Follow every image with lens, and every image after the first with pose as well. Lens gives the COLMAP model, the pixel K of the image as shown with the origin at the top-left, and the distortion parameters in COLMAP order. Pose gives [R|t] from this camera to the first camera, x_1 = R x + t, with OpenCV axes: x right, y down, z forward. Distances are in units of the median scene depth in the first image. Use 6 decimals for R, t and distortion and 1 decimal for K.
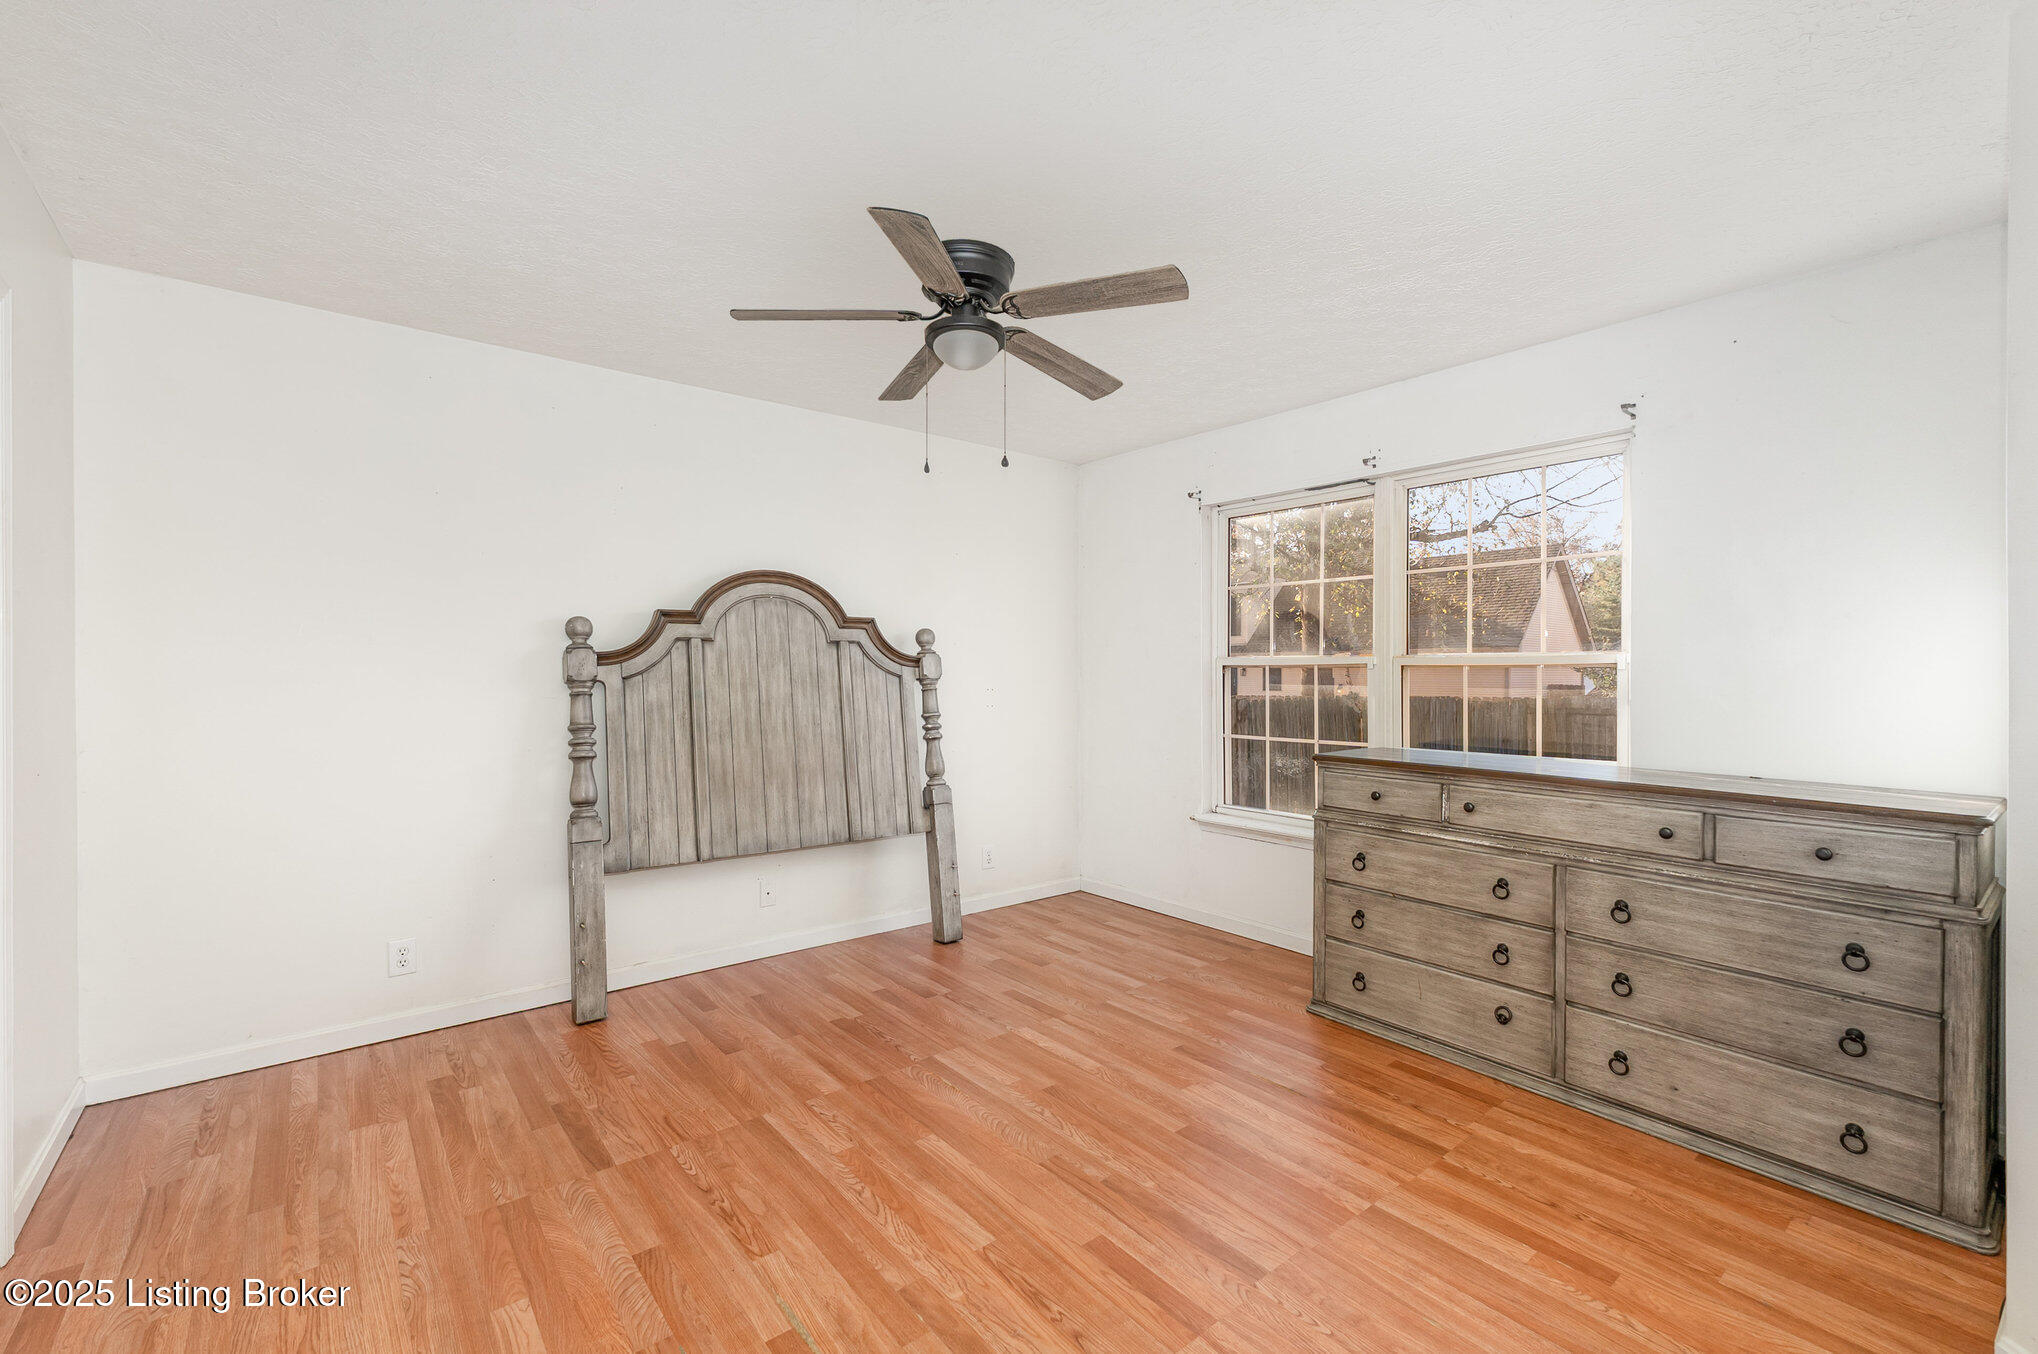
lens RADIAL K [[866.2, 0, 1019.0], [0, 866.2, 677.0], [0, 0, 1]] dist [0.008916, -0.000073]
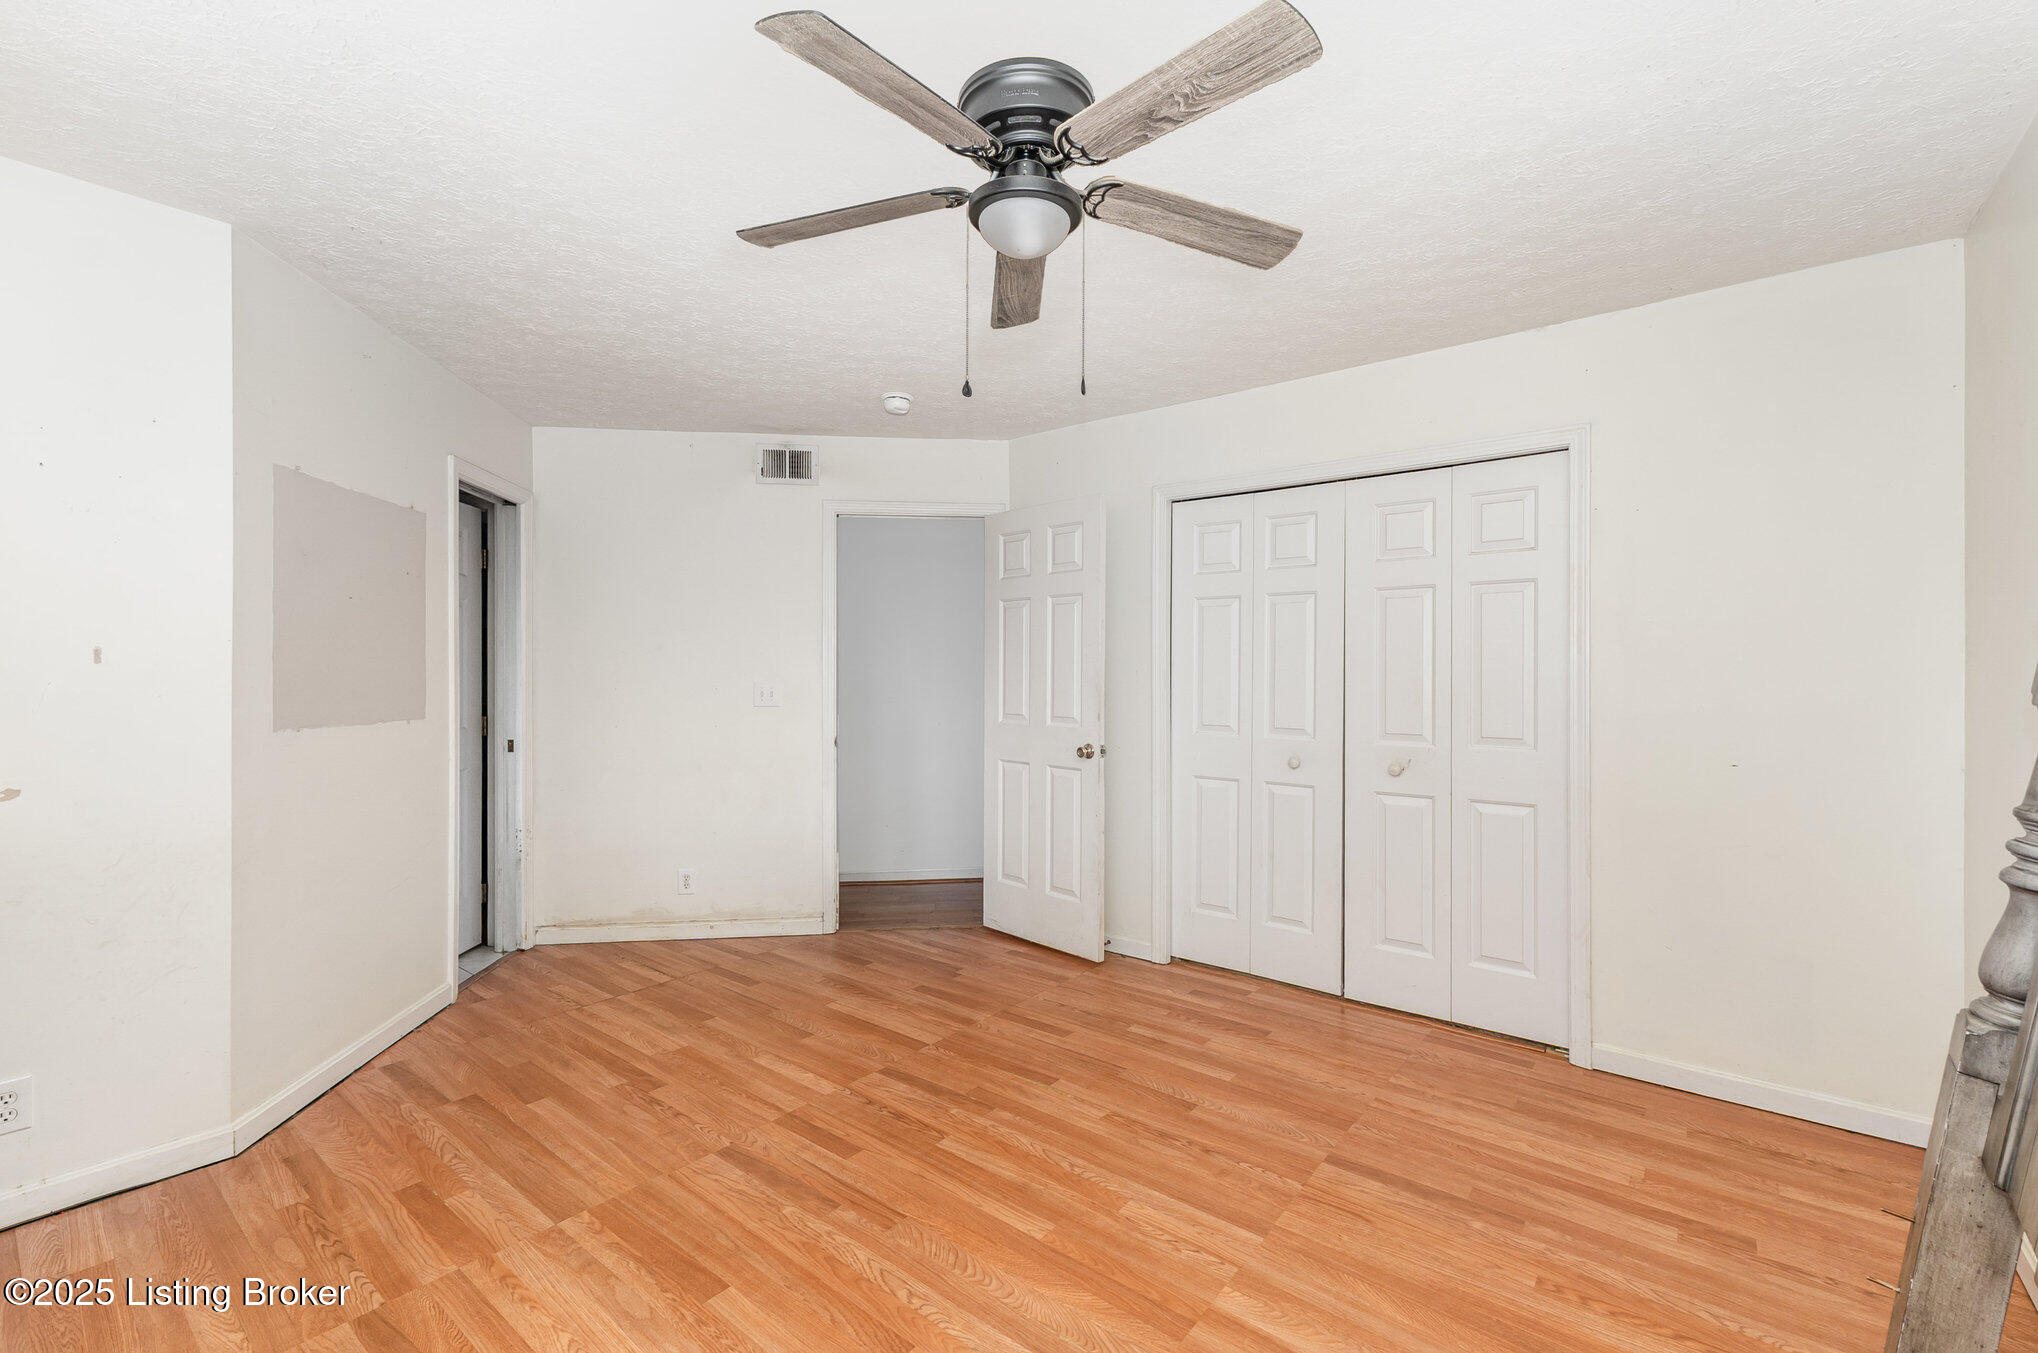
lens RADIAL K [[853.8, 0, 1019.0], [0, 853.8, 676.5], [0, 0, 1]] dist [0.002221, 0.000152]
pose [[-0.976646, -0.006117, -0.214766, 0.095890], [-0.007638, 0.999951, 0.006254, -0.011779], [0.214718, 0.007748, -0.976645, 1.747551]]
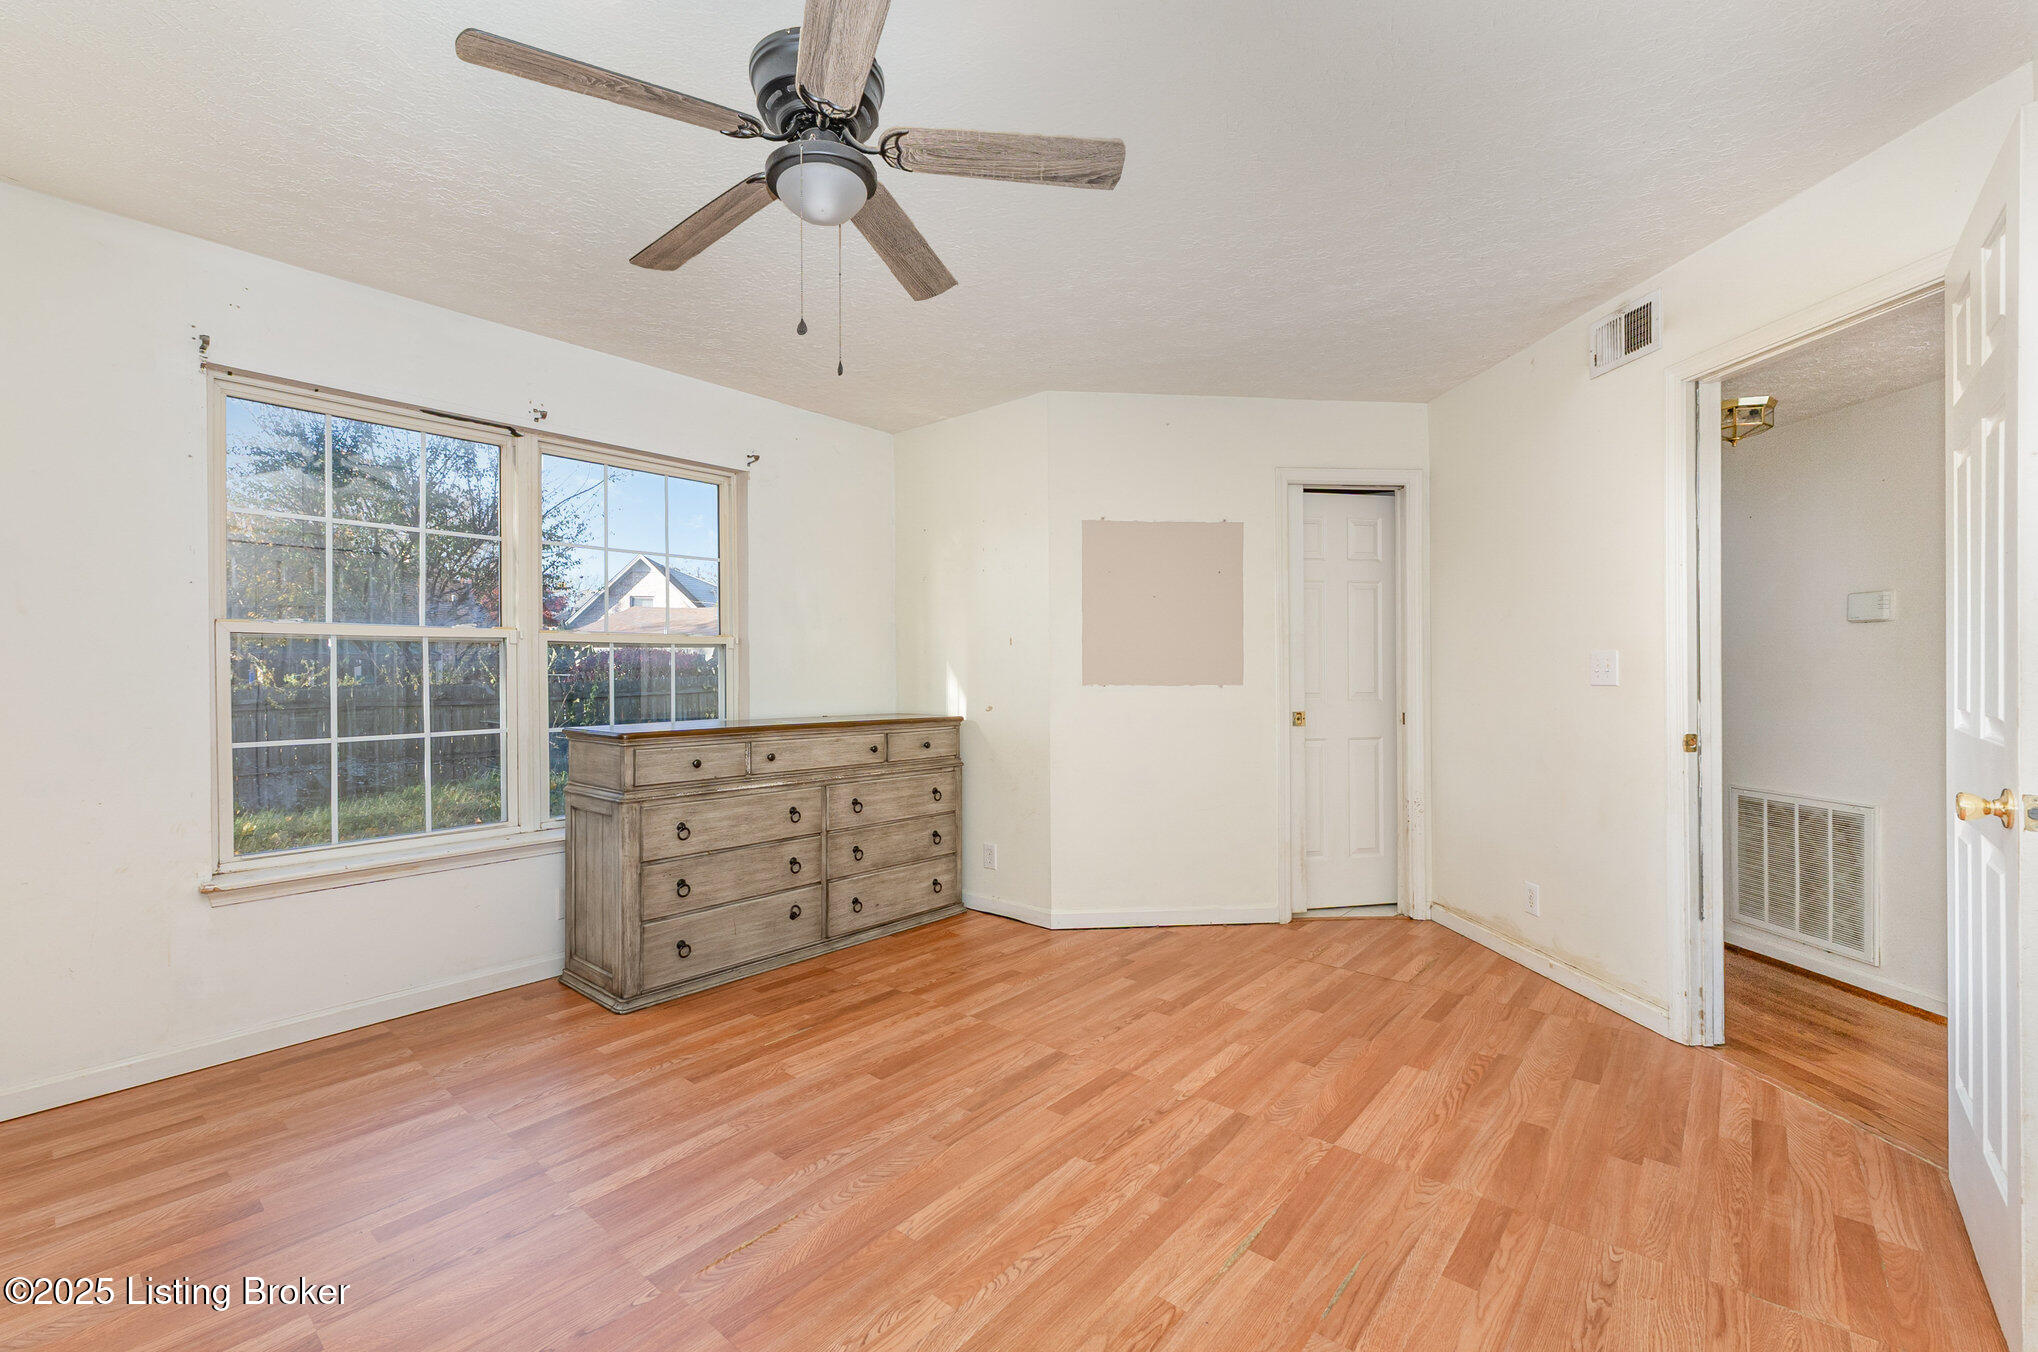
lens RADIAL K [[853.8, 0, 1019.0], [0, 853.8, 676.0], [0, 0, 1]] dist [0.002221, 0.000152]
pose [[-0.187357, -0.006353, 0.982271, -0.840684], [0.009553, 0.999920, 0.008289, 0.032784], [-0.982246, 0.010936, -0.187281, 1.008554]]
